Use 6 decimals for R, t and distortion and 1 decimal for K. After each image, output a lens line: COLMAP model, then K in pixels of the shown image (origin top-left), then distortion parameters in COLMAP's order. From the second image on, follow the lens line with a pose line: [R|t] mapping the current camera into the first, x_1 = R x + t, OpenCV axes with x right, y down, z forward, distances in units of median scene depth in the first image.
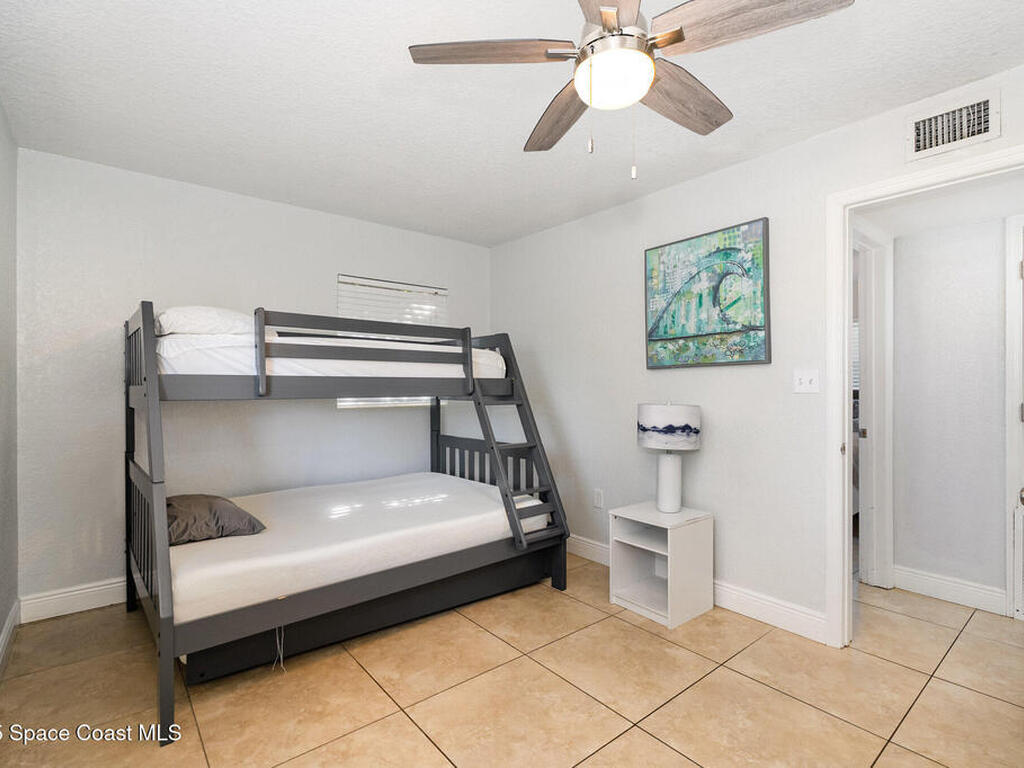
lens RADIAL K [[506.3, 0, 515.9], [0, 506.3, 387.2], [0, 0, 1]] dist [-0.010334, 0.002369]
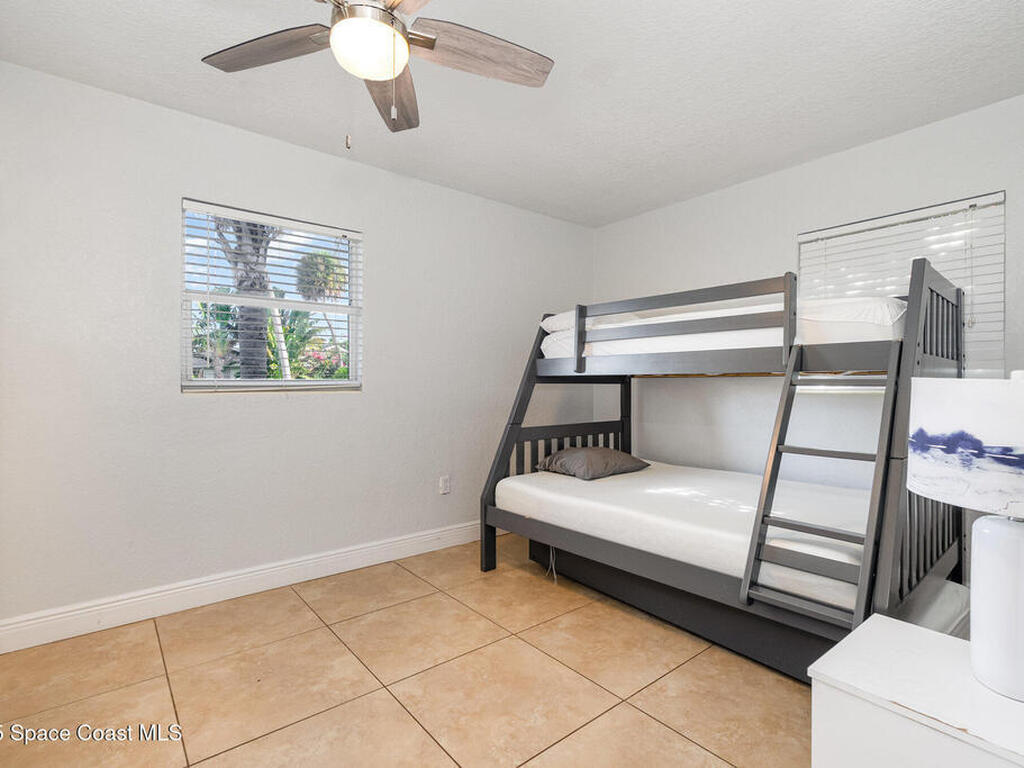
lens RADIAL K [[506.3, 0, 515.4], [0, 506.3, 384.8], [0, 0, 1]] dist [-0.010334, 0.002369]
pose [[-0.010167, -0.004955, -0.999936, 0.740946], [-0.003767, 0.999981, -0.004917, 0.050719], [0.999941, 0.003717, -0.010185, 0.789897]]
